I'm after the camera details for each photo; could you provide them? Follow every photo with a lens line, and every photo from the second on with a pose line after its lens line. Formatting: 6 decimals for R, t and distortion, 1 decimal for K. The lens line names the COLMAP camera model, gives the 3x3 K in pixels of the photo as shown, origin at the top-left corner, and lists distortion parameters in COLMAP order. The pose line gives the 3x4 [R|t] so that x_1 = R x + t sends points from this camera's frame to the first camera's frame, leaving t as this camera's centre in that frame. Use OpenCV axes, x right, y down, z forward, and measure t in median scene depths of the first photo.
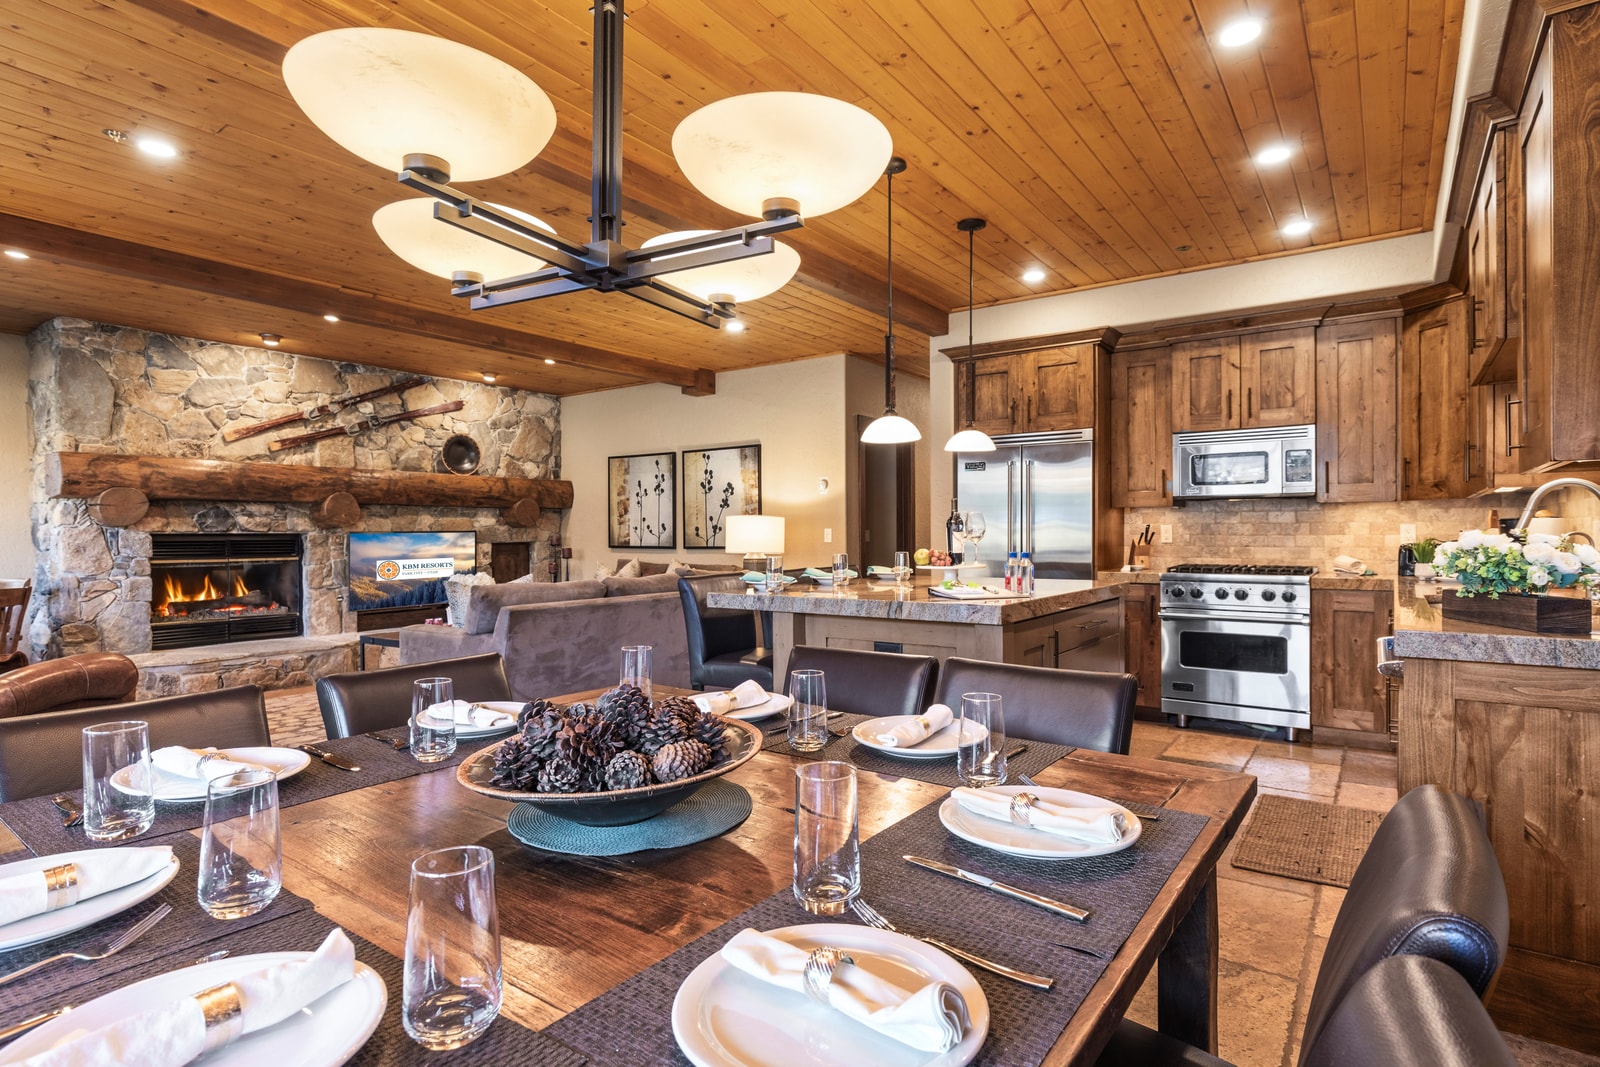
lens RADIAL K [[832.9, 0, 805.2], [0, 832.9, 531.4], [0, 0, 1]] dist [-0.001273, -0.000146]
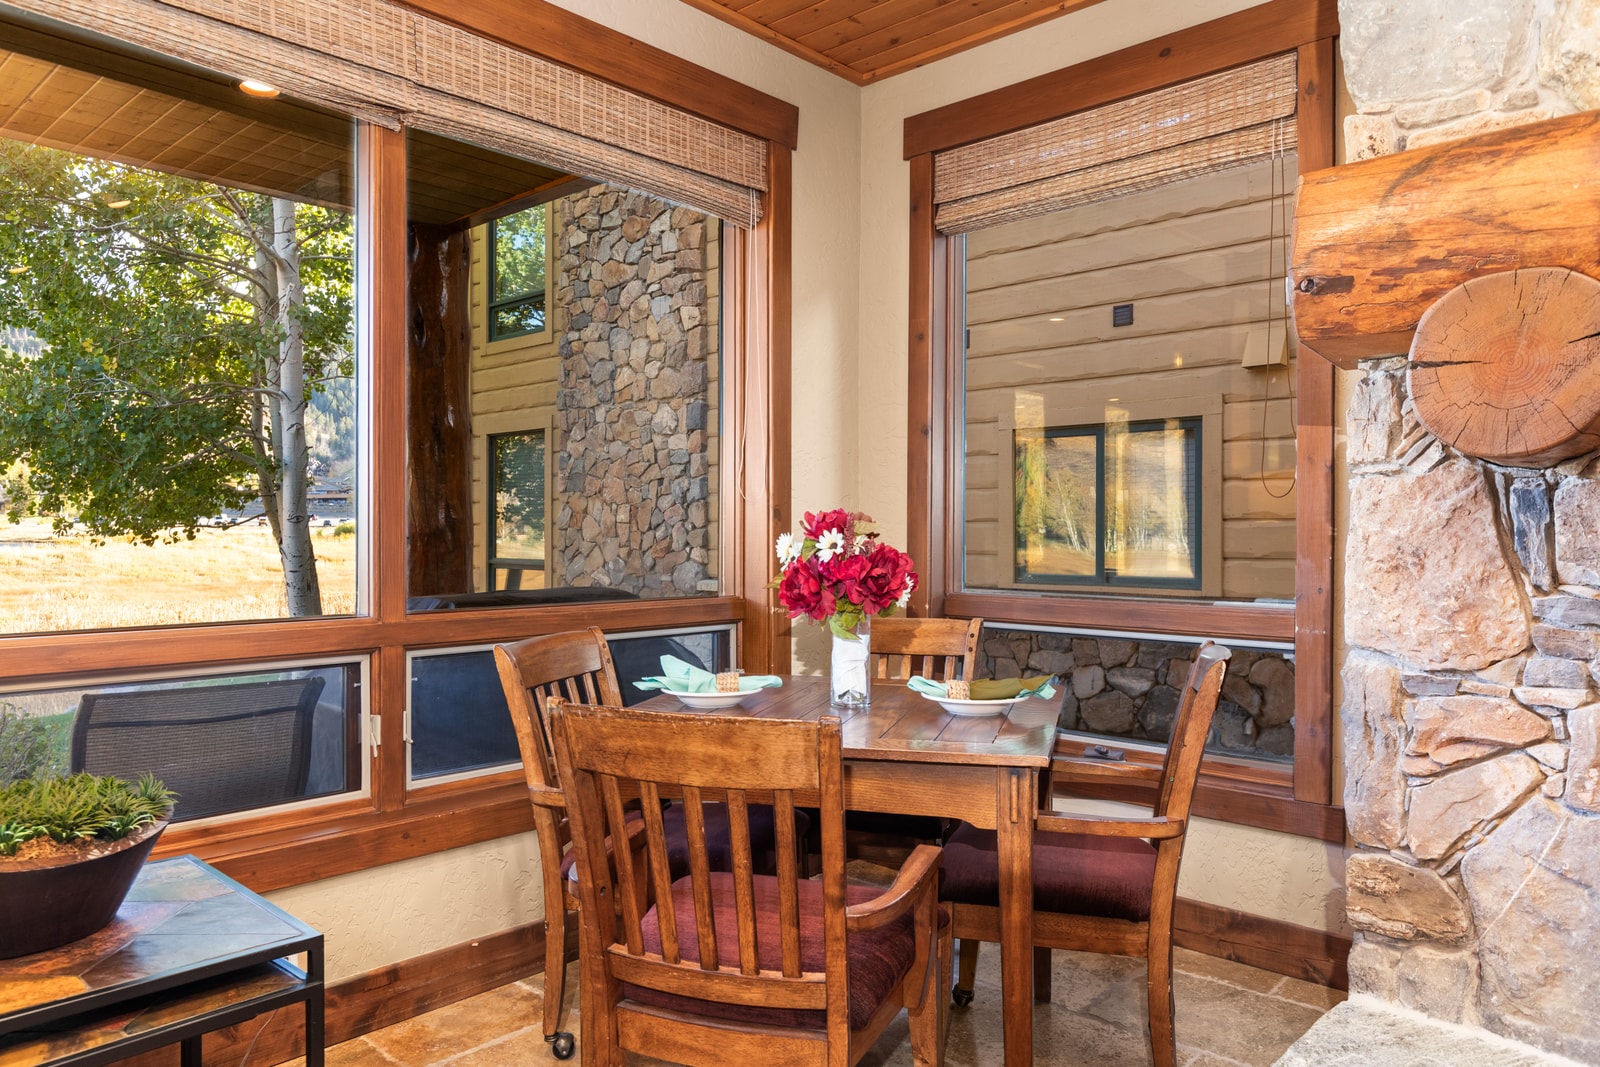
lens RADIAL K [[1088.0, 0, 800.7], [0, 1088.0, 531.8], [0, 0, 1]] dist [-0.004144, -0.002100]
pose [[-0.118953, 0.004903, -0.992888, -0.471050], [-0.001130, 0.999986, 0.005074, 0.010135], [0.992899, 0.001725, -0.118946, 0.764395]]
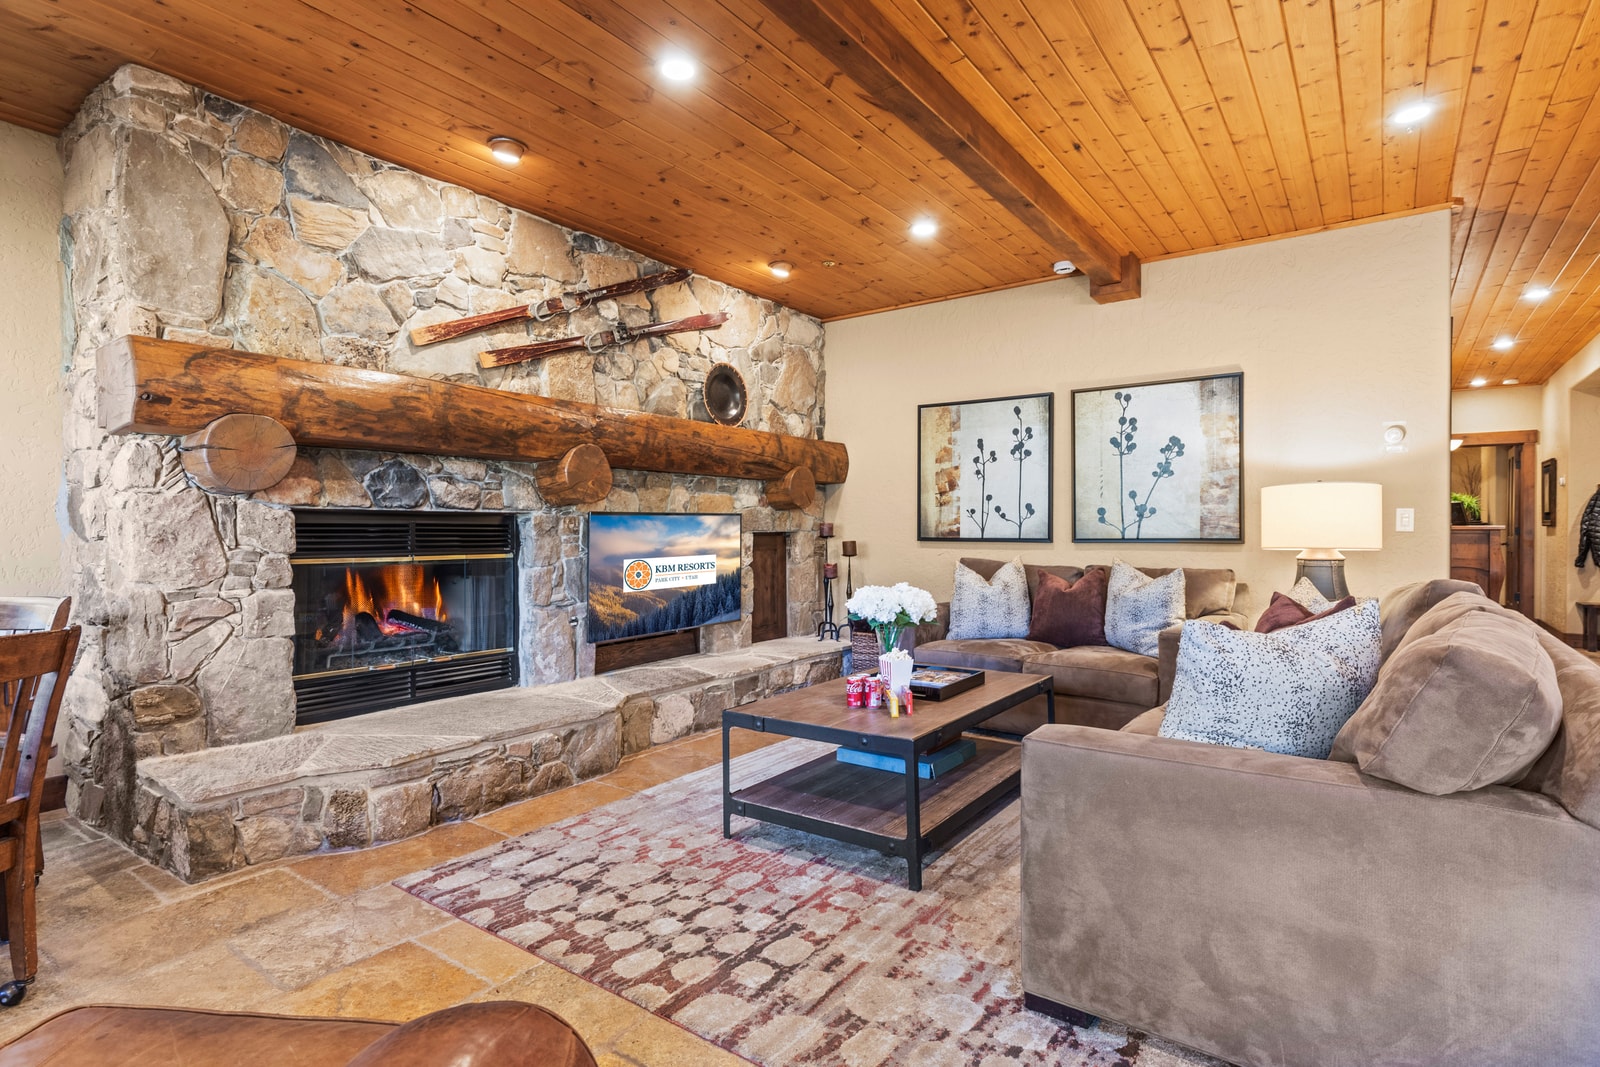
lens RADIAL K [[810.2, 0, 798.7], [0, 810.2, 534.4], [0, 0, 1]] dist [0.001644, -0.002070]
pose [[0.999983, 0.003289, -0.004795, -0.433117], [-0.003255, 0.999970, 0.007088, 0.013573], [0.004818, -0.007072, 0.999963, 0.455195]]
